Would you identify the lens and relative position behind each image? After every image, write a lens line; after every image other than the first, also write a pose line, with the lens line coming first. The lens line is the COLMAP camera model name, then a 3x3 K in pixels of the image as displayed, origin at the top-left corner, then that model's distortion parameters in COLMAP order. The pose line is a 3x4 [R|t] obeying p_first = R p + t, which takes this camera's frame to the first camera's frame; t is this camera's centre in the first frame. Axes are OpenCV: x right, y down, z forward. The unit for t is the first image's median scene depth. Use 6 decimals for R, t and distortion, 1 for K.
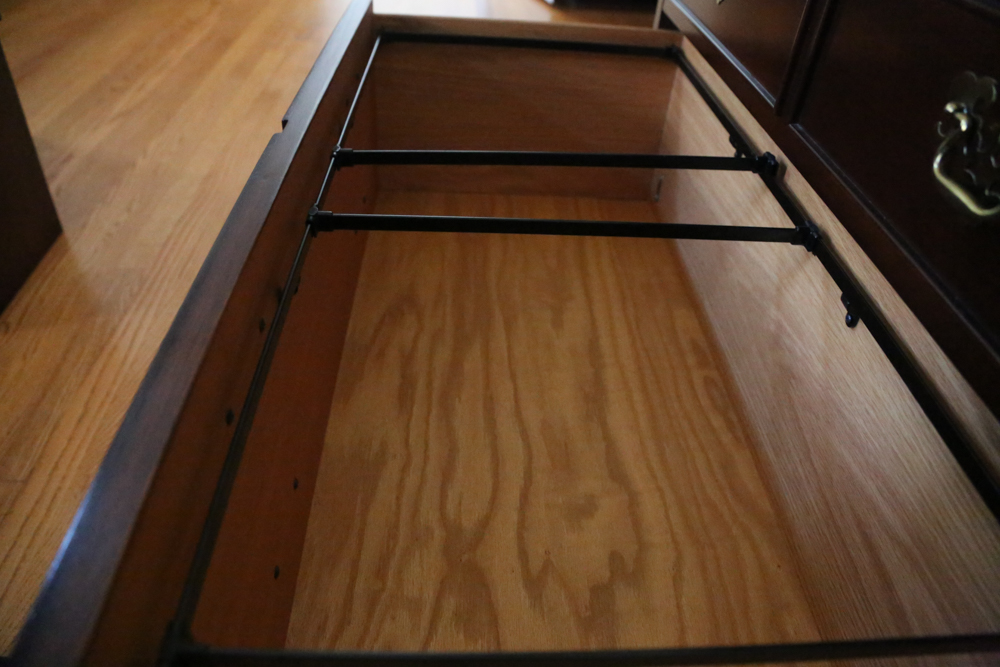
lens RADIAL K [[671.9, 0, 500.0], [0, 671.9, 333.5], [0, 0, 1]] dist [-0.109687, 0.038099]
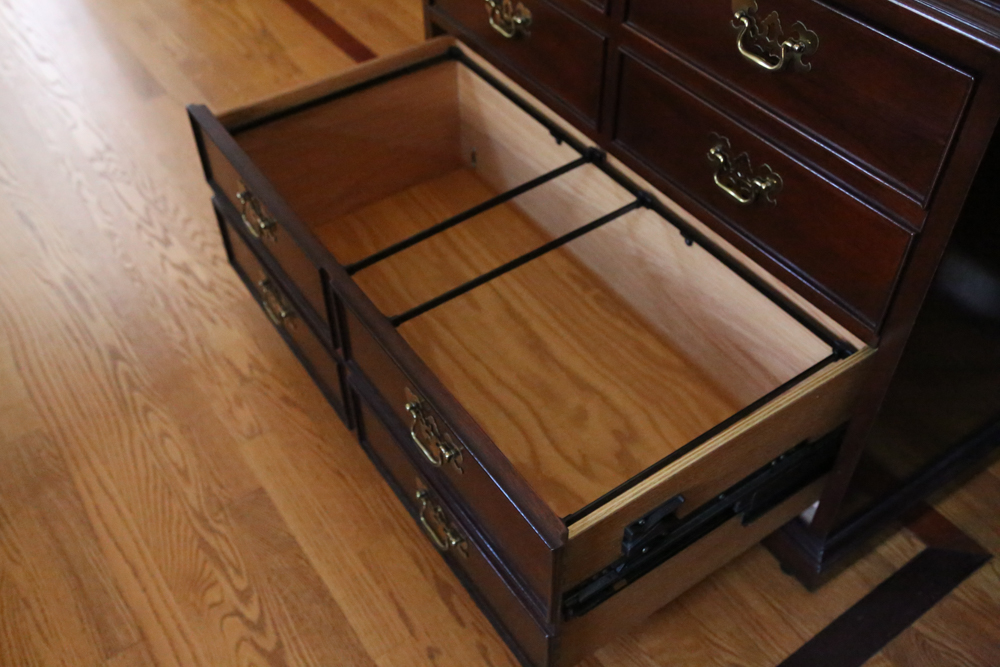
lens RADIAL K [[931.0, 0, 500.0], [0, 931.0, 333.5], [0, 0, 1]] dist [0.003981, 0.005760]
pose [[0.841238, -0.436523, 0.319009, -0.557948], [0.396462, 0.899221, 0.184984, -0.332057], [-0.367610, -0.029140, 0.929524, -0.802397]]
